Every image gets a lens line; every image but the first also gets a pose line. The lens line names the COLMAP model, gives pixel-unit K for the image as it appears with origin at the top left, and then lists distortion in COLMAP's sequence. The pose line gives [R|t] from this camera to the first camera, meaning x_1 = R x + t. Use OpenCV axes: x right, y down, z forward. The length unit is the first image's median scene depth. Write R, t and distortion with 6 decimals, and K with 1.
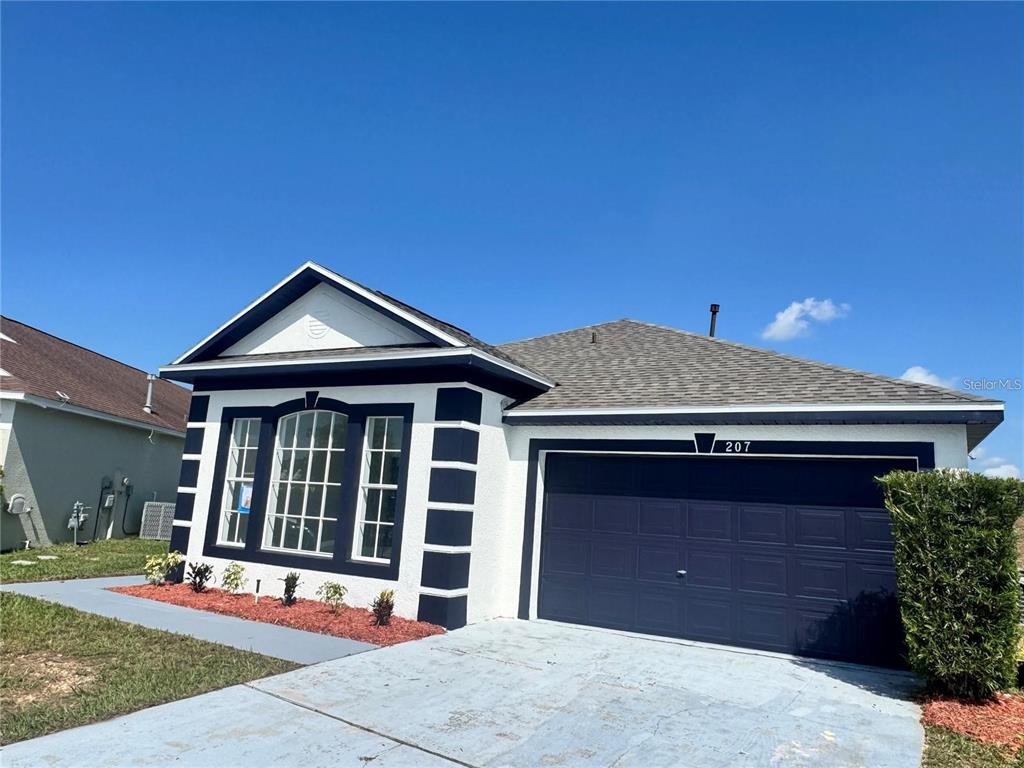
lens RADIAL K [[689.1, 0, 512.2], [0, 689.1, 381.4], [0, 0, 1]] dist [-0.009425, -0.002649]
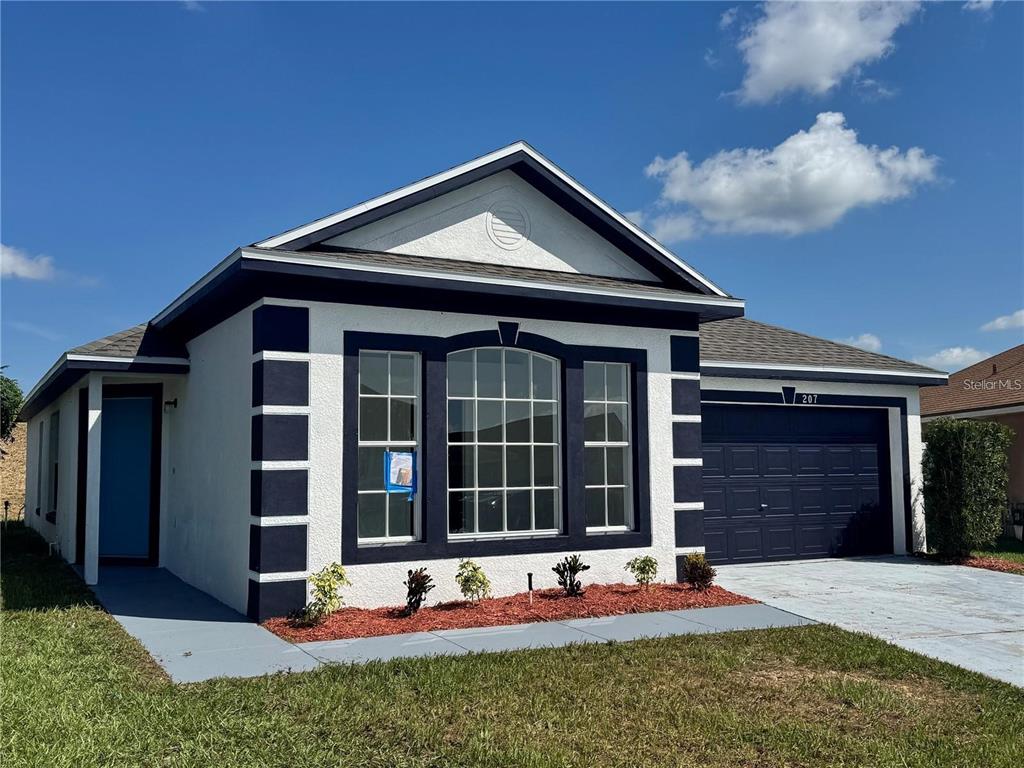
lens RADIAL K [[864.9, 0, 511.1], [0, 864.9, 389.8], [0, 0, 1]] dist [0.107206, 0.003914]
pose [[0.585006, 0.002786, 0.811024, -1.146400], [-0.106631, 0.991578, 0.073509, 0.019275], [-0.803989, -0.129483, 0.580376, 0.484867]]
